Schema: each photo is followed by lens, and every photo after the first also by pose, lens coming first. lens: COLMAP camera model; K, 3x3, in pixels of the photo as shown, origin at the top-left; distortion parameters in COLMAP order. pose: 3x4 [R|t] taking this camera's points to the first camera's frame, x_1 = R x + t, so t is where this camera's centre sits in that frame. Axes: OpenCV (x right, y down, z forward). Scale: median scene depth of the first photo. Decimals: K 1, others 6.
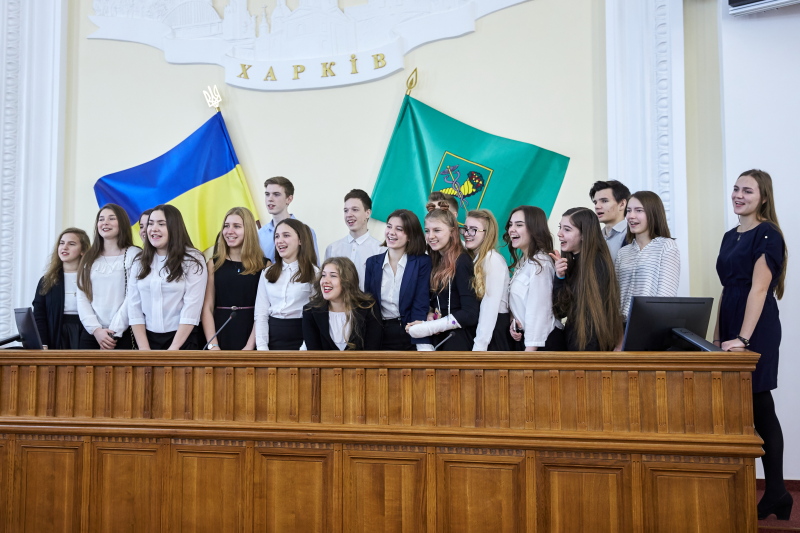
lens RADIAL K [[958.9, 0, 400.0], [0, 958.9, 266.5], [0, 0, 1]] dist [0.001449, 0.076523]
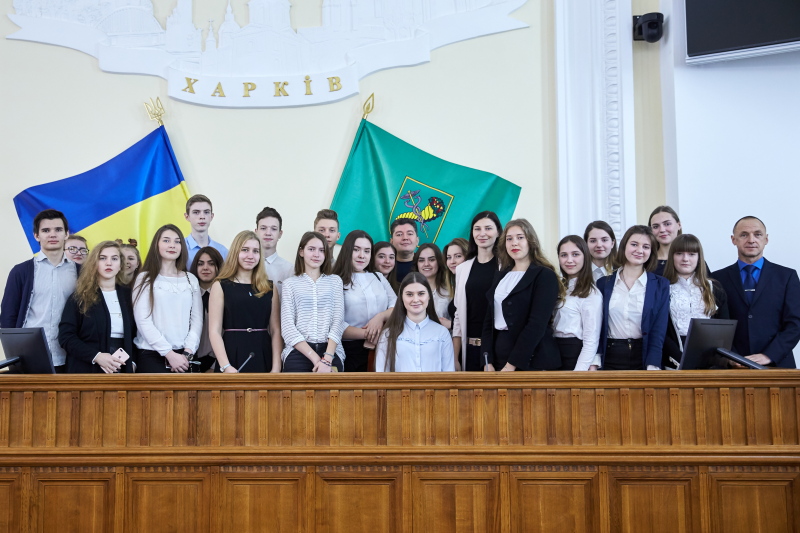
lens RADIAL K [[917.4, 0, 398.6], [0, 917.4, 286.2], [0, 0, 1]] dist [-0.000851, 0.047319]
pose [[0.970067, 0.013403, 0.242467, -0.286771], [-0.012243, 0.999905, -0.006294, 0.004945], [-0.242528, 0.003137, 0.970139, 0.076624]]
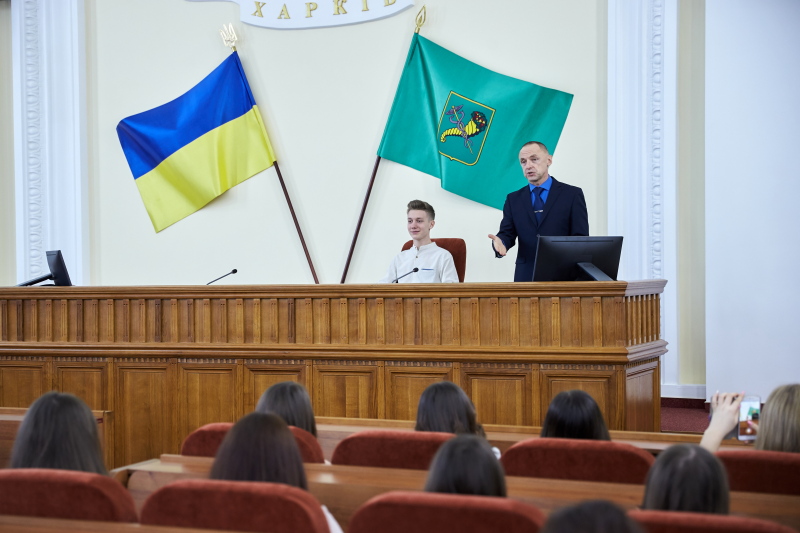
lens RADIAL K [[1352.1, 0, 412.7], [0, 1352.1, 300.1], [0, 0, 1]] dist [0.143762, 0.025280]
pose [[0.993361, -0.006972, -0.114829, 0.248923], [0.016774, 0.996272, 0.084617, -0.032702], [0.113811, -0.085982, 0.989775, -0.643977]]
